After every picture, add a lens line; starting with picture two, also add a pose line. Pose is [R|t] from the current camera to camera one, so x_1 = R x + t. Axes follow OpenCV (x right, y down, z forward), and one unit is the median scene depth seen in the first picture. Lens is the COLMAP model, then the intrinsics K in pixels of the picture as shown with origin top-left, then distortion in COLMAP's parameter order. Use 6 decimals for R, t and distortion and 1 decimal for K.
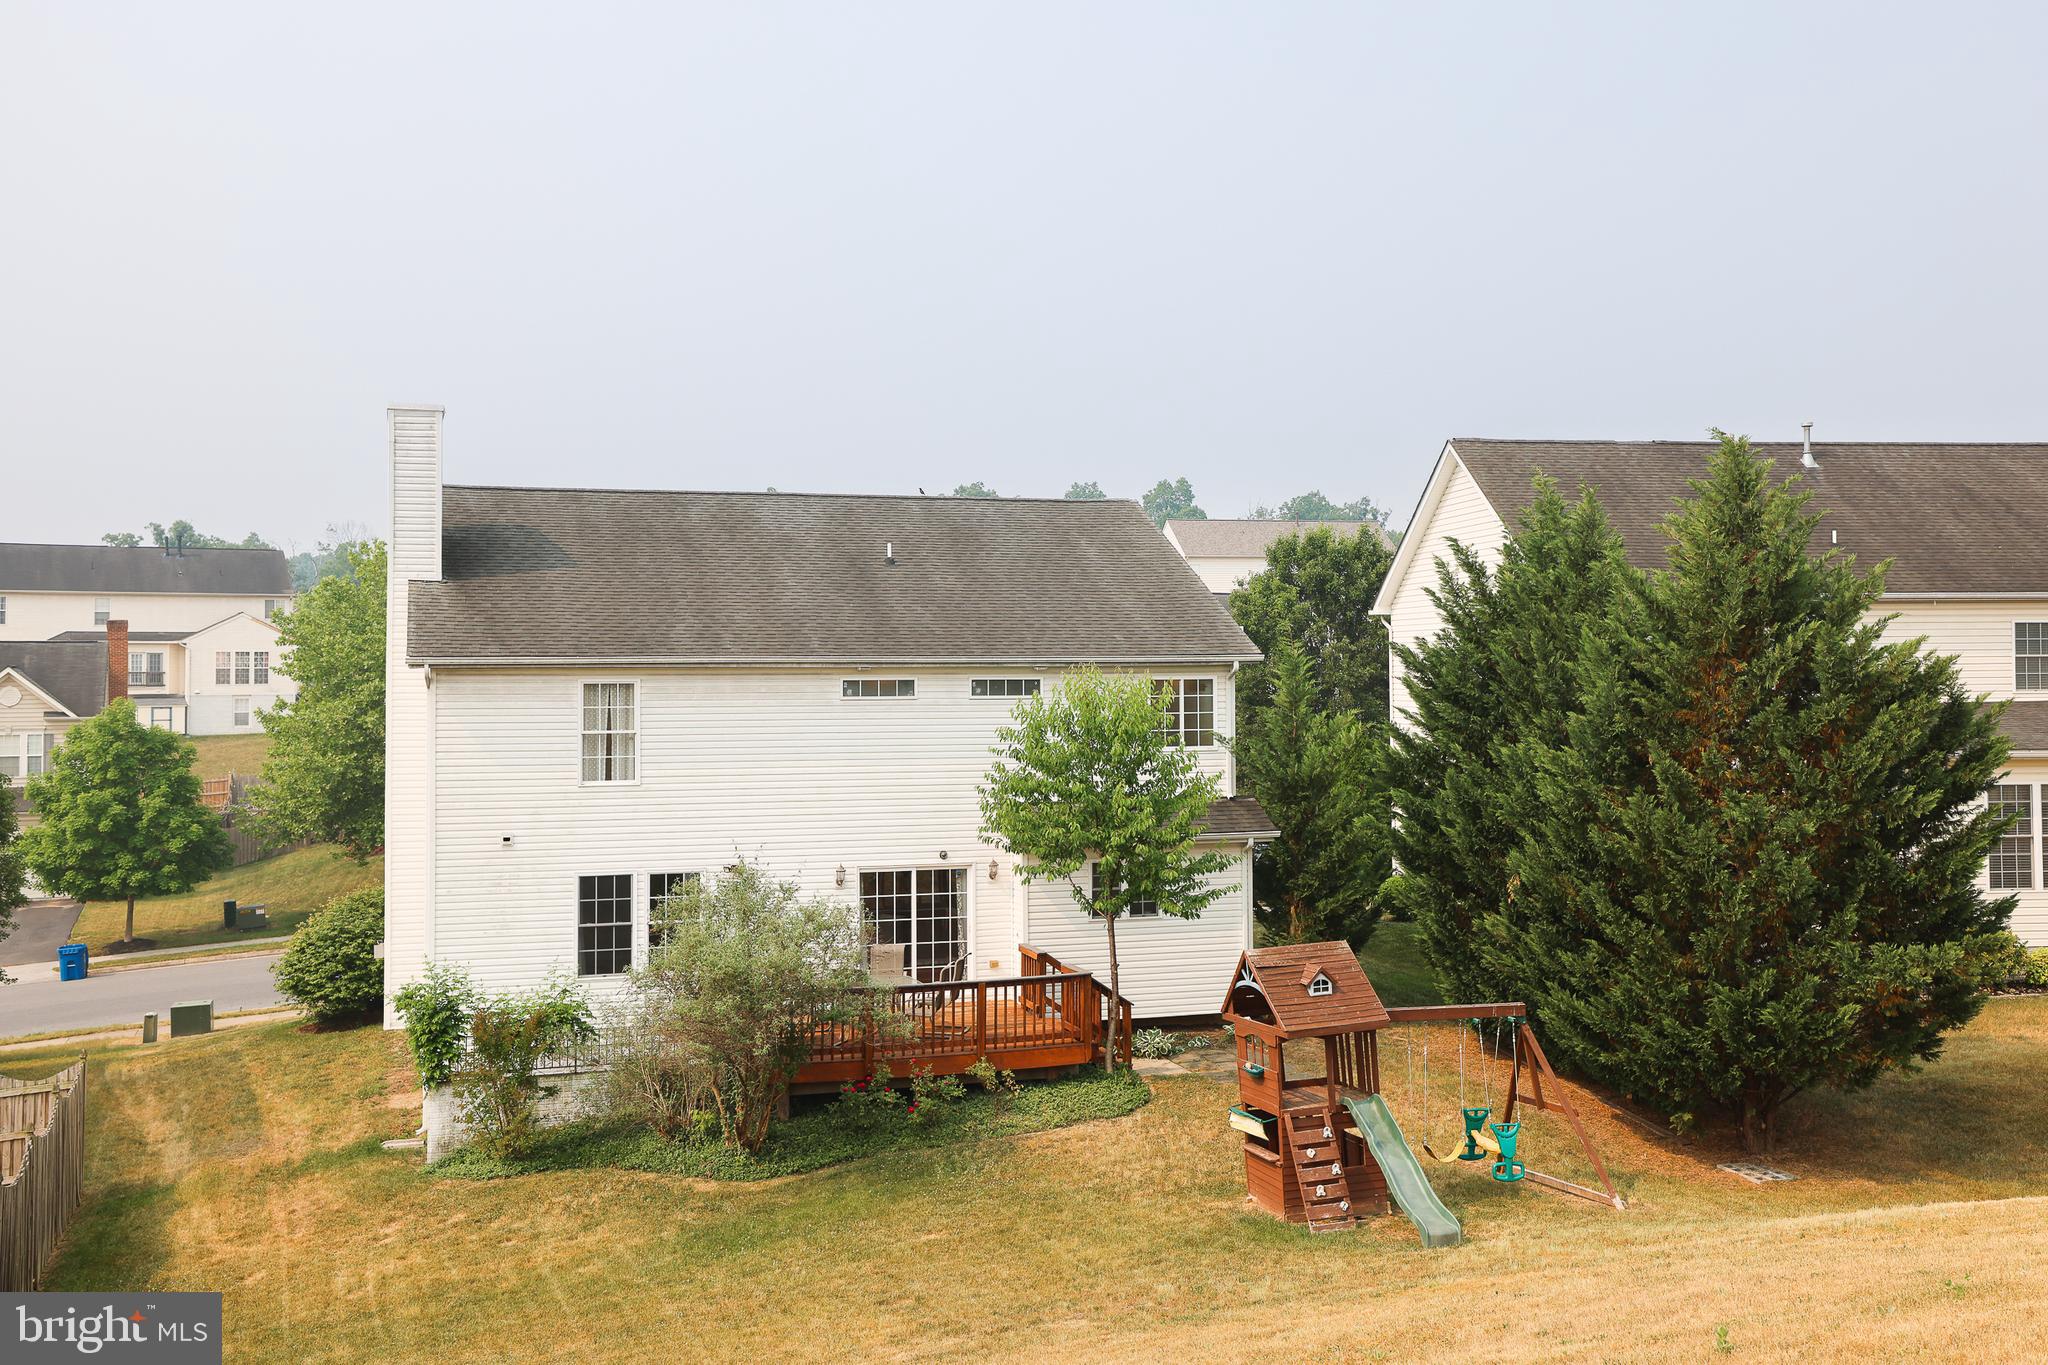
lens RADIAL K [[1914.9, 0, 1013.0], [0, 1914.9, 663.0], [0, 0, 1]] dist [0.031164, 0.019201]
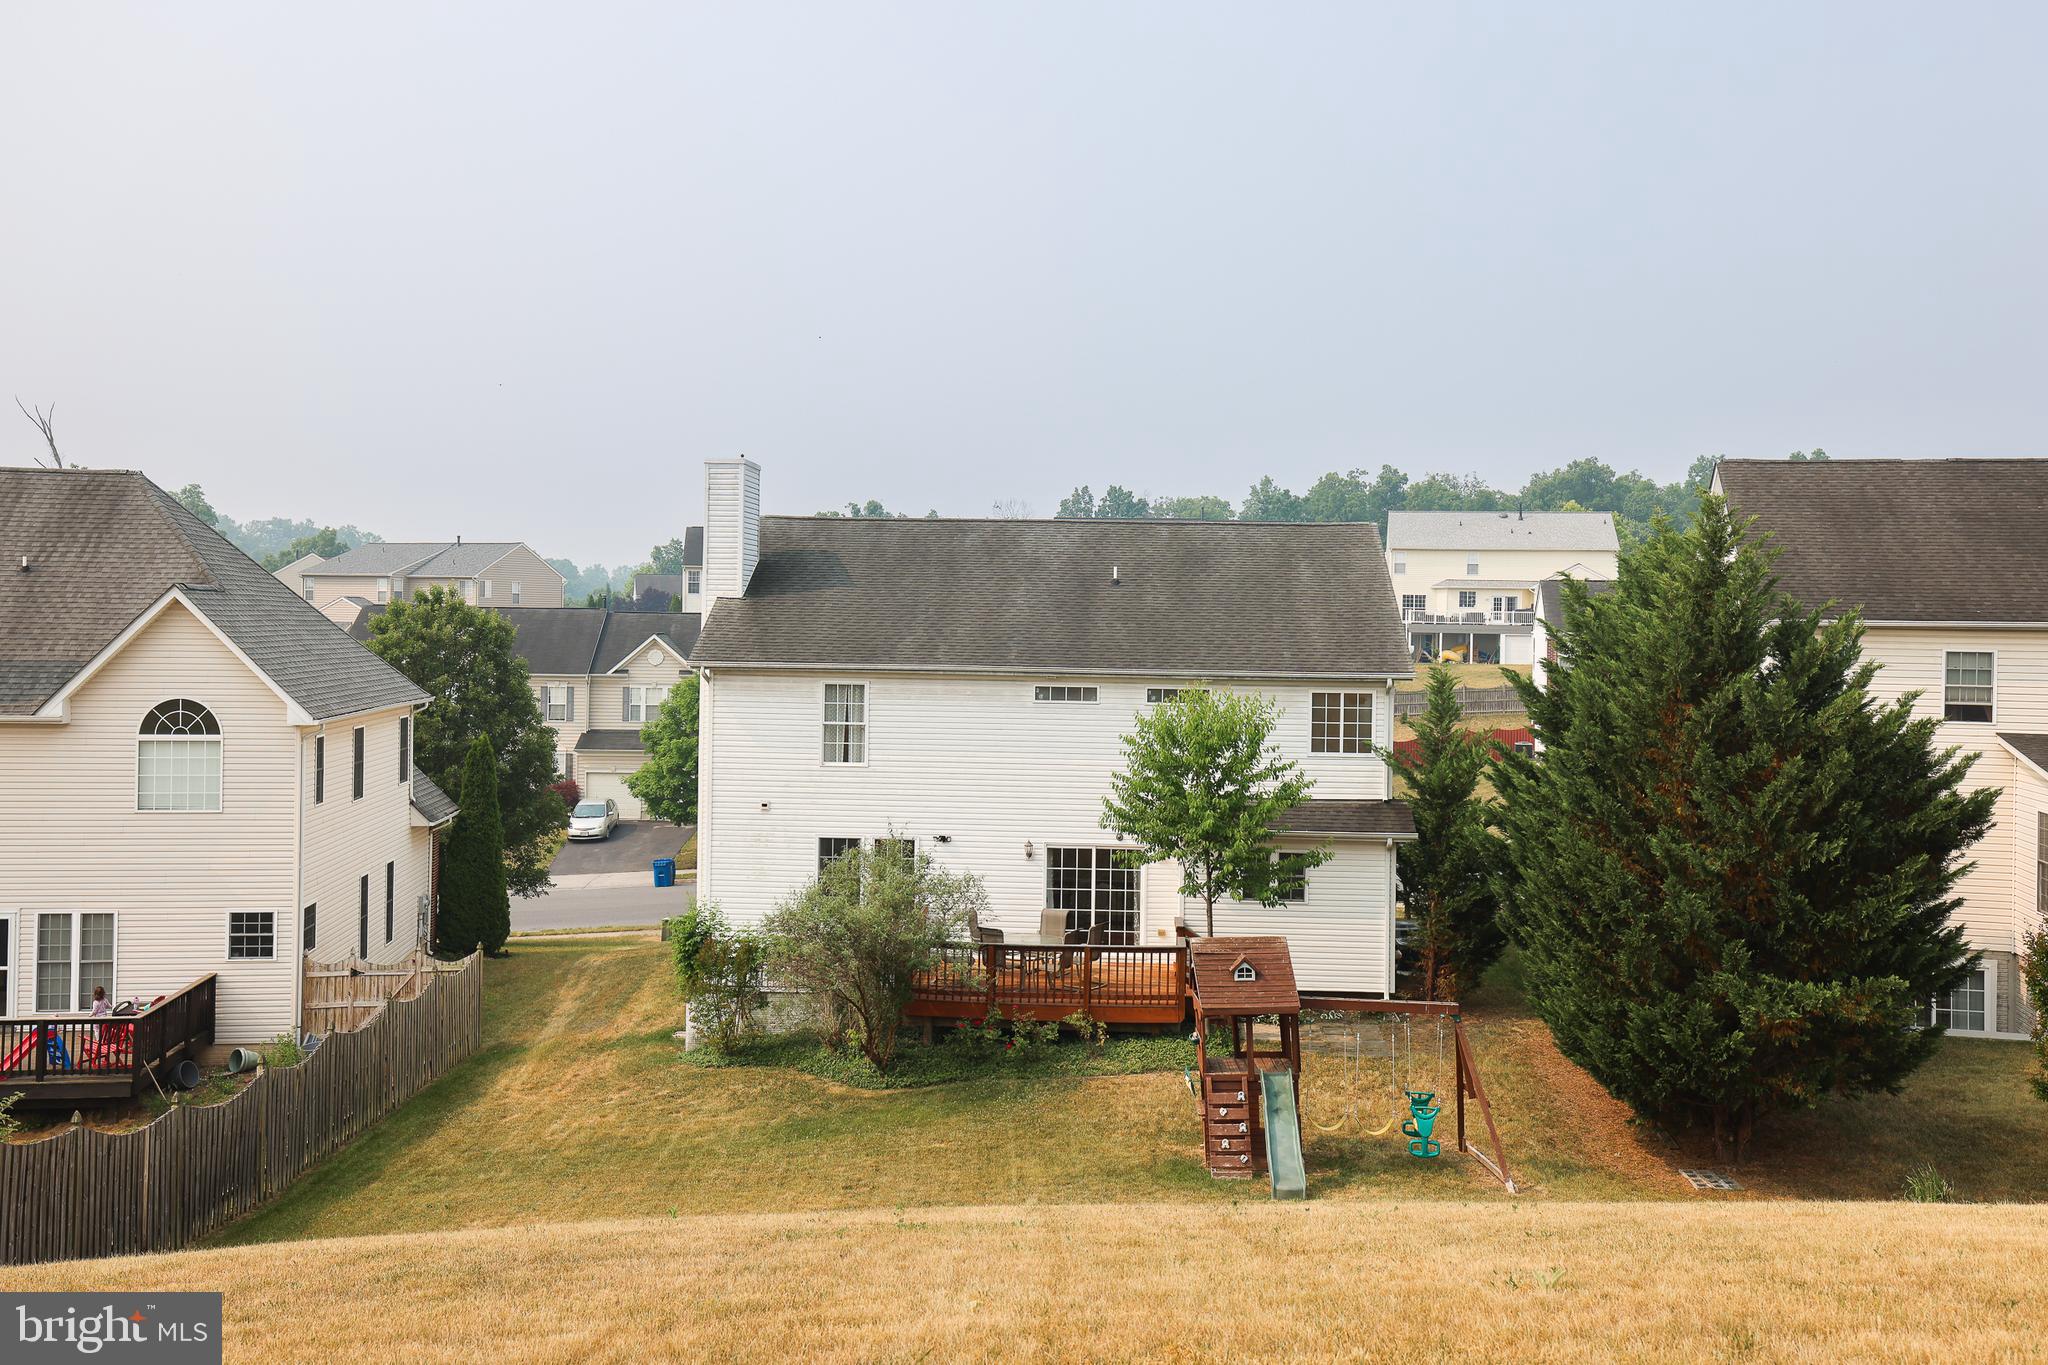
lens RADIAL K [[1812.6, 0, 1024.0], [0, 1812.6, 682.5], [0, 0, 1]] dist [0.038936, 0.017120]
pose [[0.940032, 0.030013, -0.339762, 0.295811], [-0.019209, 0.999199, 0.035118, -0.033857], [0.340544, -0.026485, 0.939856, -0.065702]]
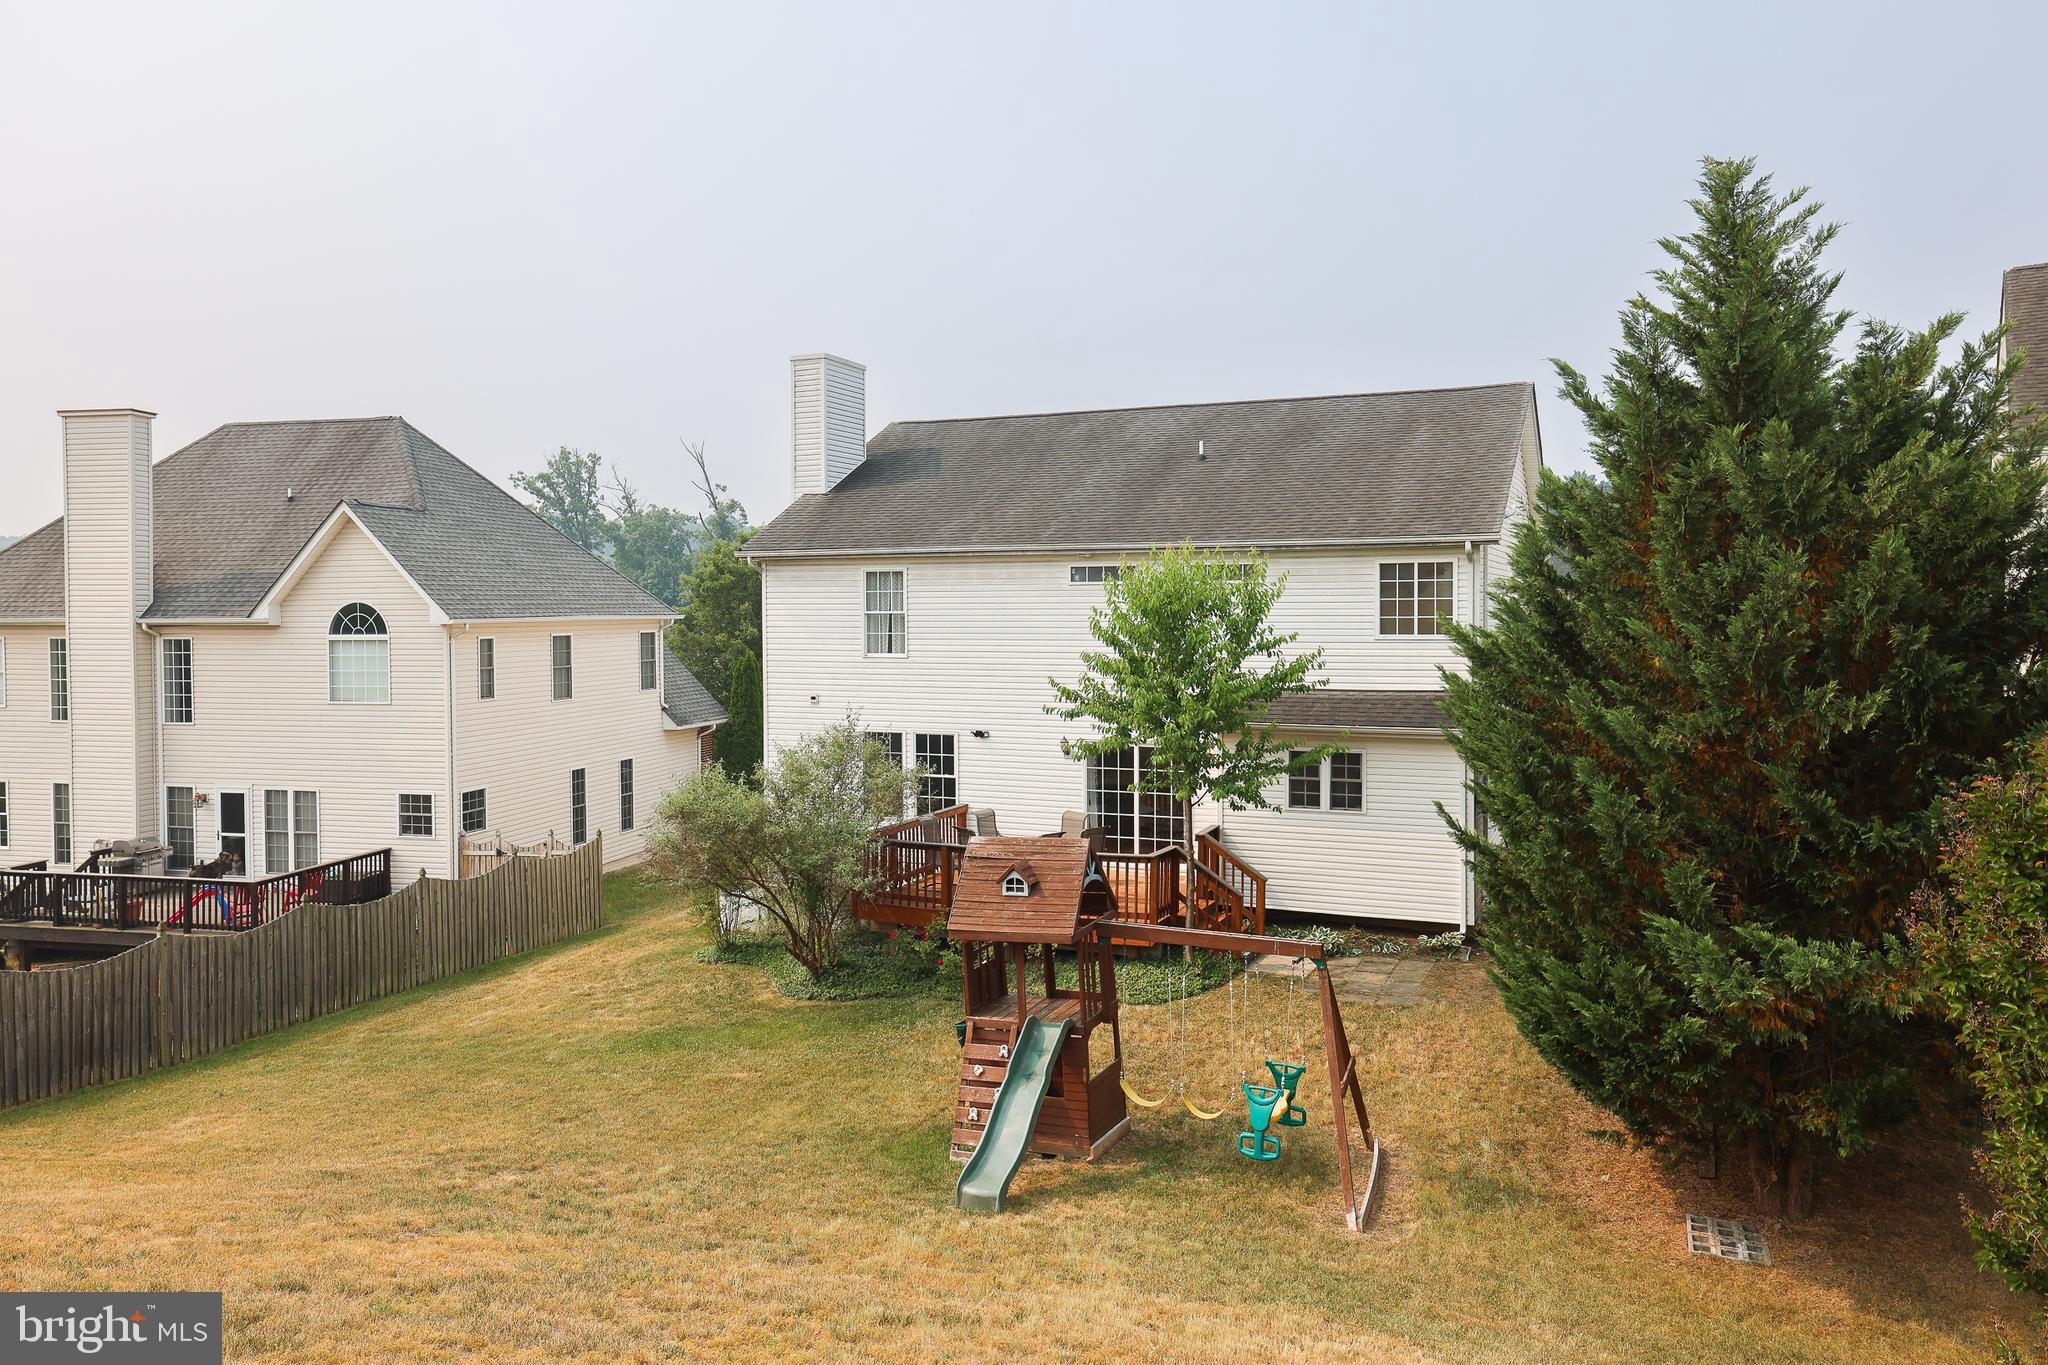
lens RADIAL K [[1424.5, 0, 1024.0], [0, 1424.5, 682.5], [0, 0, 1]] dist [0.000831, -0.000511]
pose [[0.770477, 0.034518, -0.636533, 0.415388], [0.002322, 0.998374, 0.056950, 0.029081], [0.637464, -0.045357, 0.769144, 0.371369]]
